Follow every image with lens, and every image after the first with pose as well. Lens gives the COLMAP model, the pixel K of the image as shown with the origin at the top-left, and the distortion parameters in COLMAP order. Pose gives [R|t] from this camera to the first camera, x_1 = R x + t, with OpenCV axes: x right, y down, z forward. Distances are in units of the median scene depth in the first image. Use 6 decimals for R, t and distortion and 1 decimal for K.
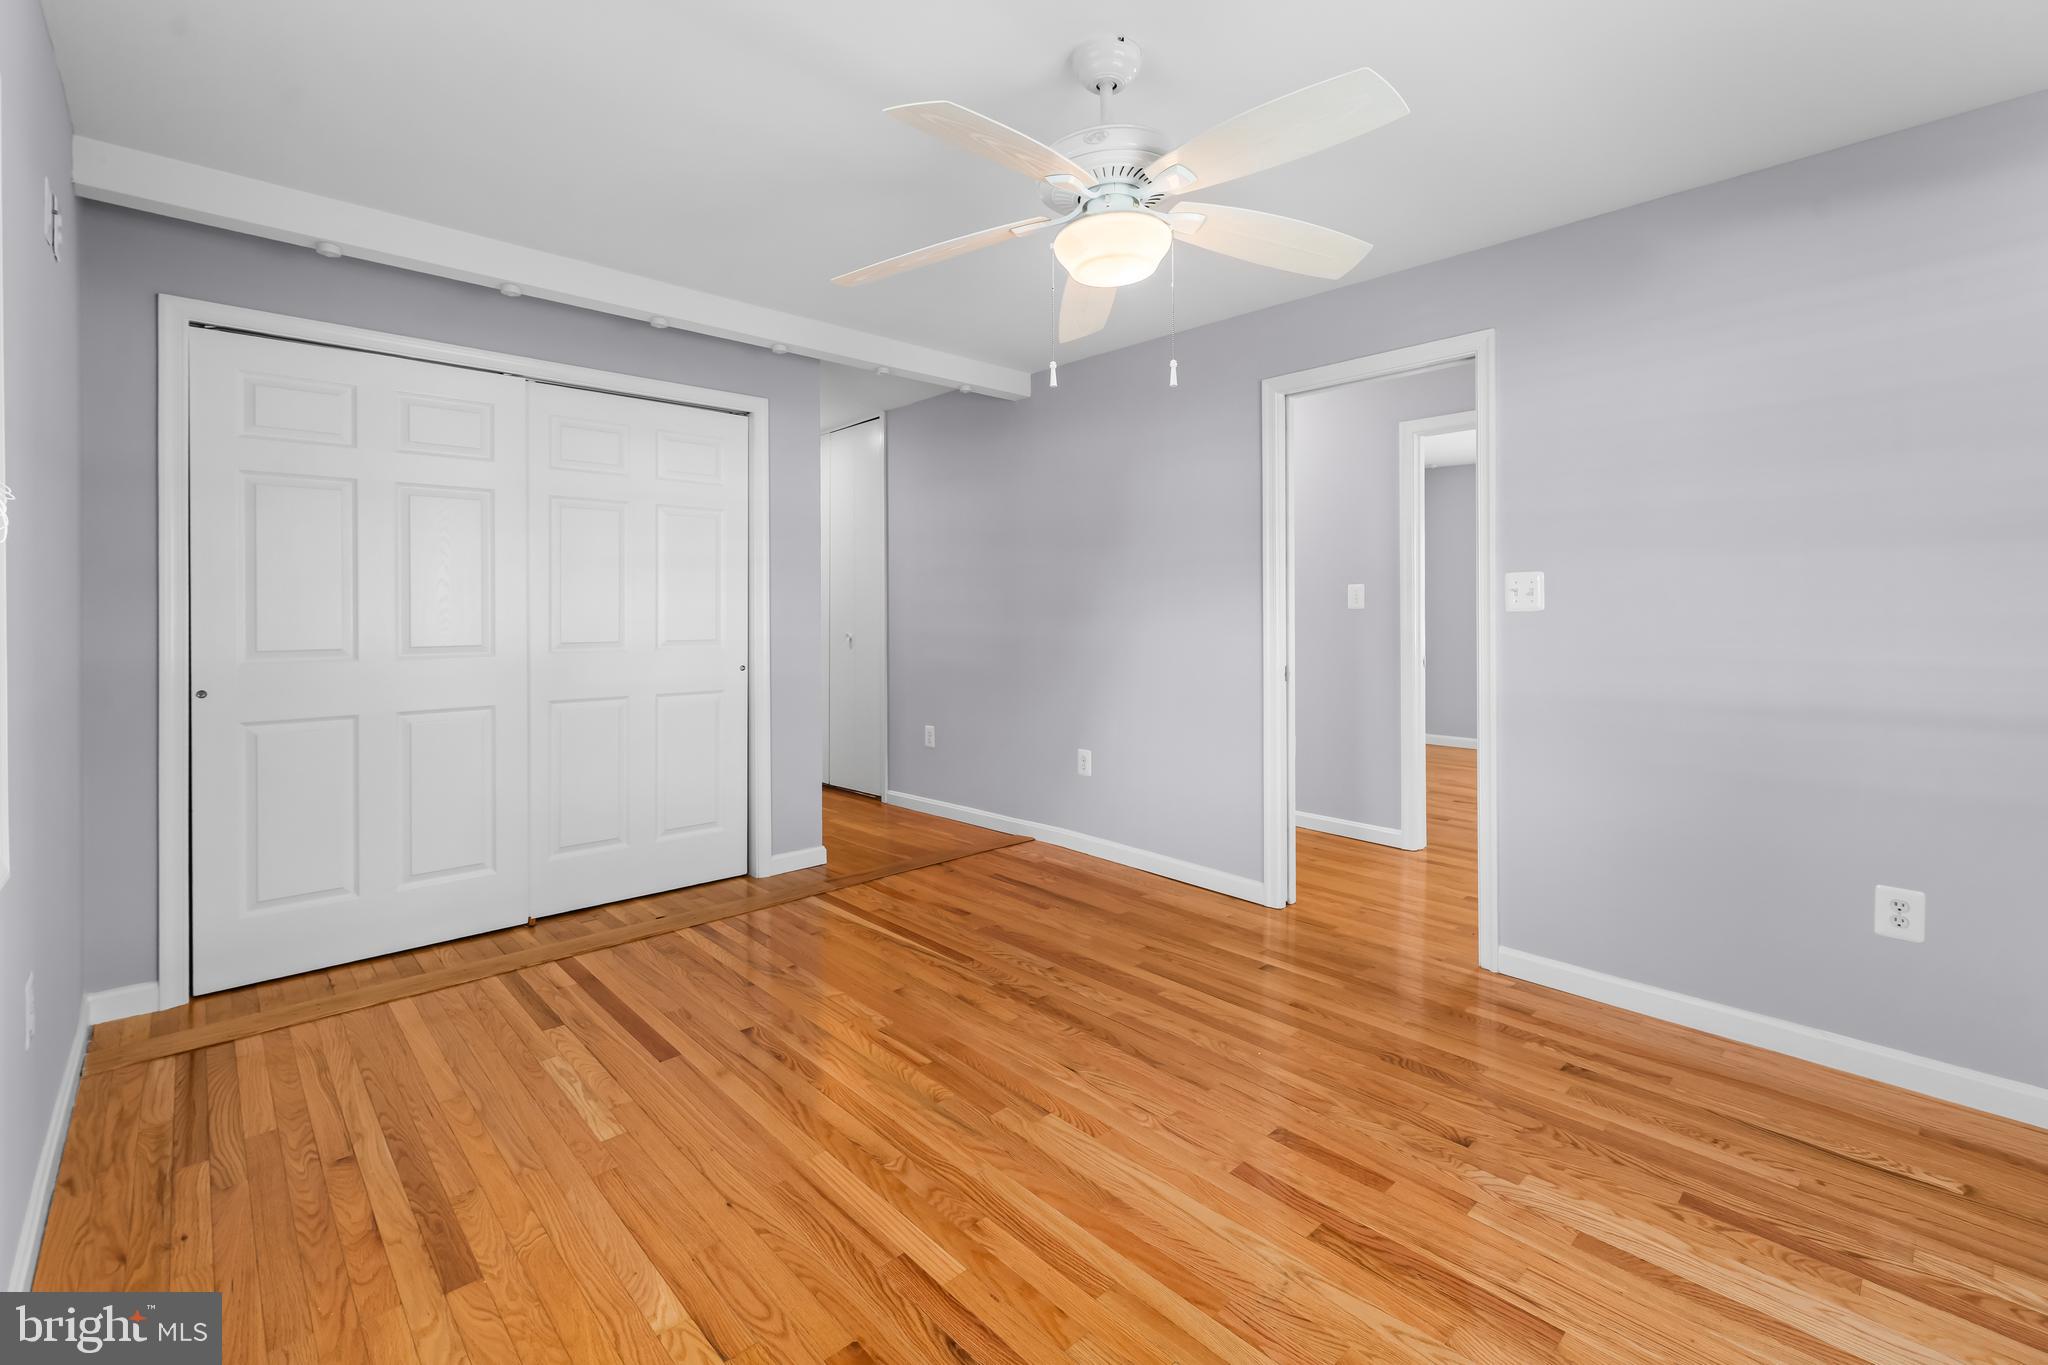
lens RADIAL K [[885.6, 0, 1034.2], [0, 885.6, 621.4], [0, 0, 1]] dist [0.000478, -0.000144]
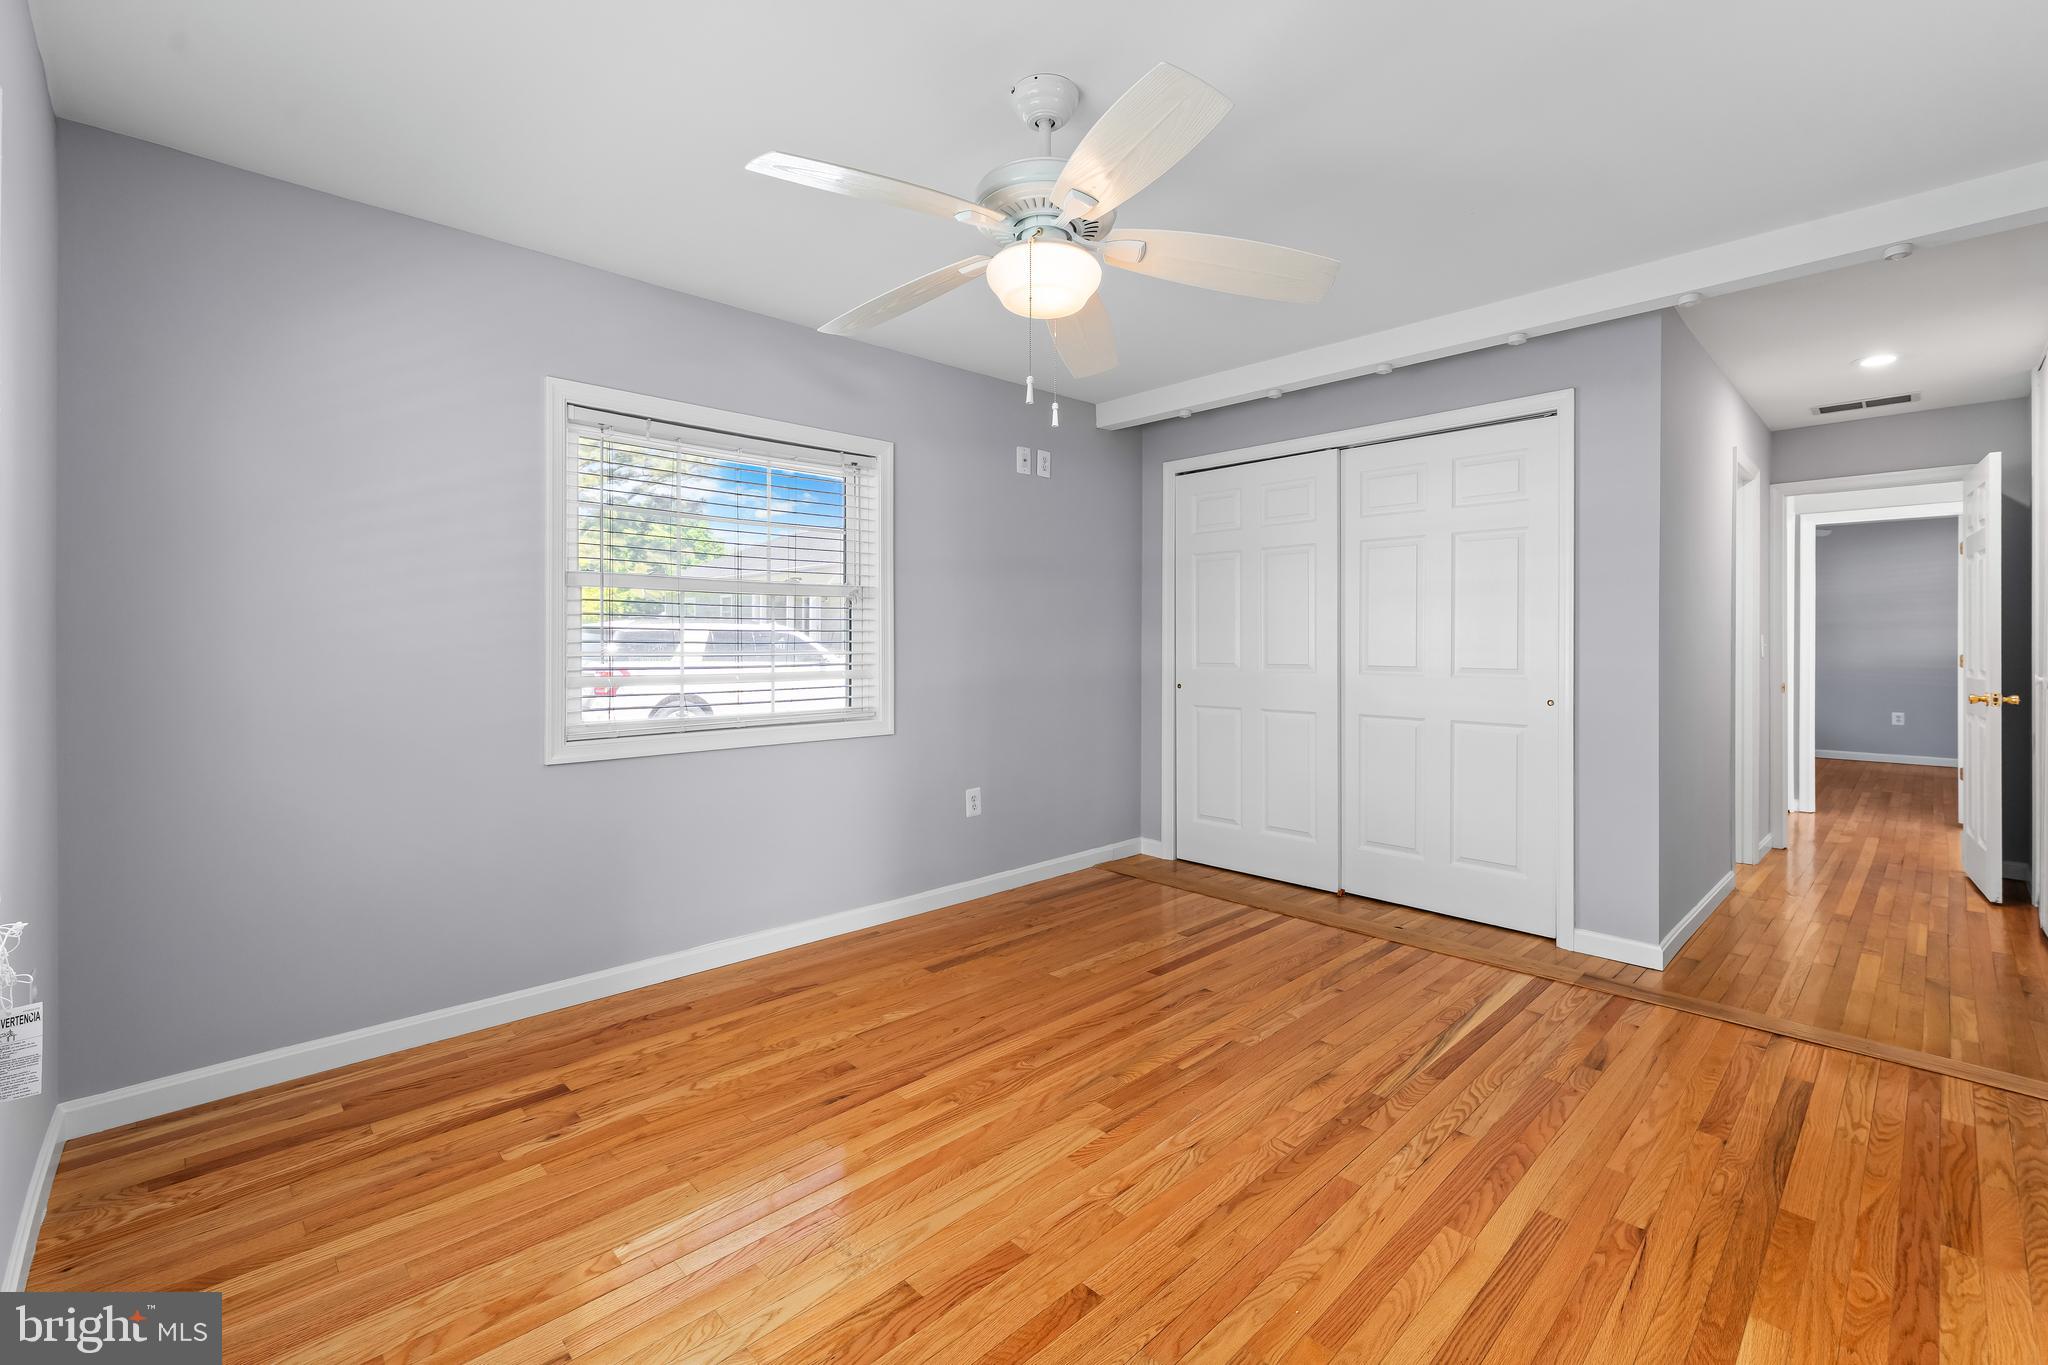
lens RADIAL K [[885.6, 0, 1034.2], [0, 885.6, 621.4], [0, 0, 1]] dist [0.000478, -0.000144]
pose [[0.014761, -0.019763, -0.999696, 0.884106], [-0.013881, 0.999704, -0.019968, -0.003550], [0.999795, 0.014171, 0.014482, 0.766482]]
